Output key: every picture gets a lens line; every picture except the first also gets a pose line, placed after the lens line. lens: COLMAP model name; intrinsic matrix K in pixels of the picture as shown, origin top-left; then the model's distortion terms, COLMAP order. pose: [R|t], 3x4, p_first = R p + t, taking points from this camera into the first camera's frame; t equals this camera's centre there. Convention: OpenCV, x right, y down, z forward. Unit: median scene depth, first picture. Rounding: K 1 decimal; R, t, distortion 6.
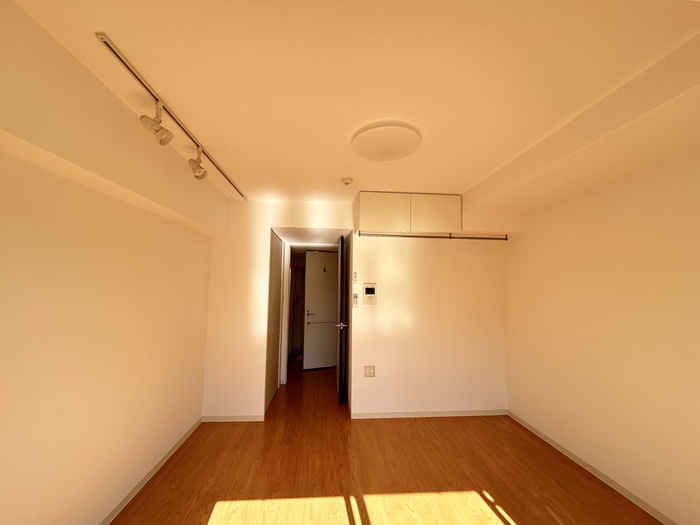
lens RADIAL K [[284.7, 0, 347.2], [0, 284.7, 262.0], [0, 0, 1]] dist [-0.001237, 0.000727]
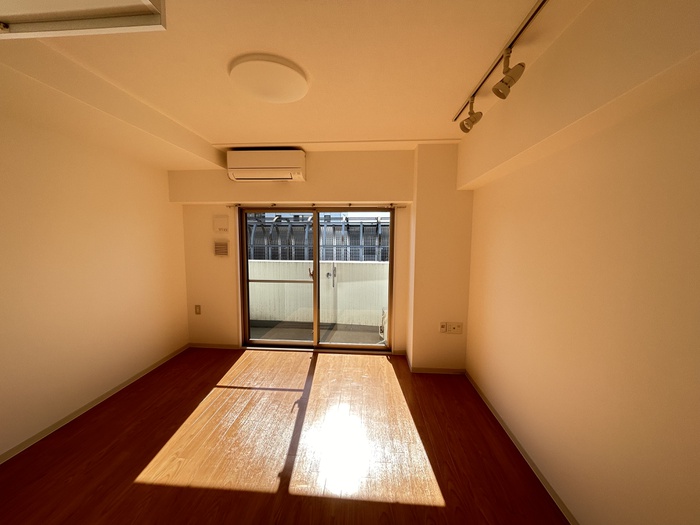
lens RADIAL K [[284.7, 0, 347.2], [0, 284.7, 262.0], [0, 0, 1]] dist [-0.001237, 0.000727]
pose [[-0.988755, -0.030283, 0.146446, -0.163778], [-0.030206, 0.999540, 0.002749, 0.093042], [-0.146462, -0.001705, -0.989215, 1.186686]]
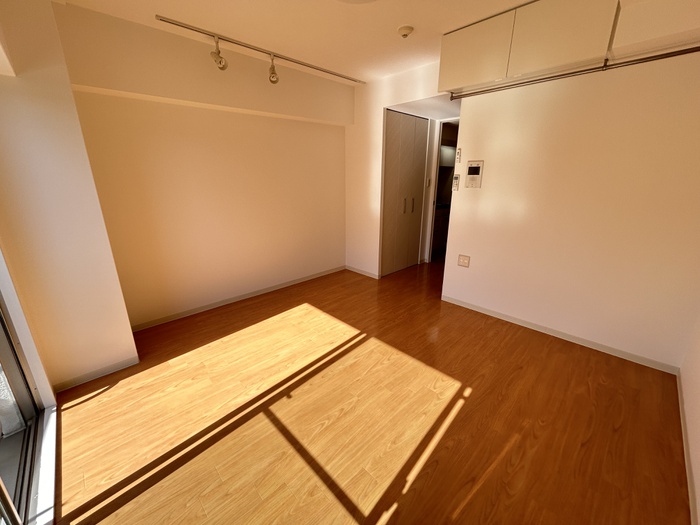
lens RADIAL K [[284.7, 0, 347.2], [0, 284.7, 262.0], [0, 0, 1]] dist [-0.001237, 0.000727]
pose [[0.635233, 0.210724, -0.743017, 0.567755], [0.078432, 0.939483, 0.333497, 0.049981], [0.768328, -0.270125, 0.580263, 0.177421]]
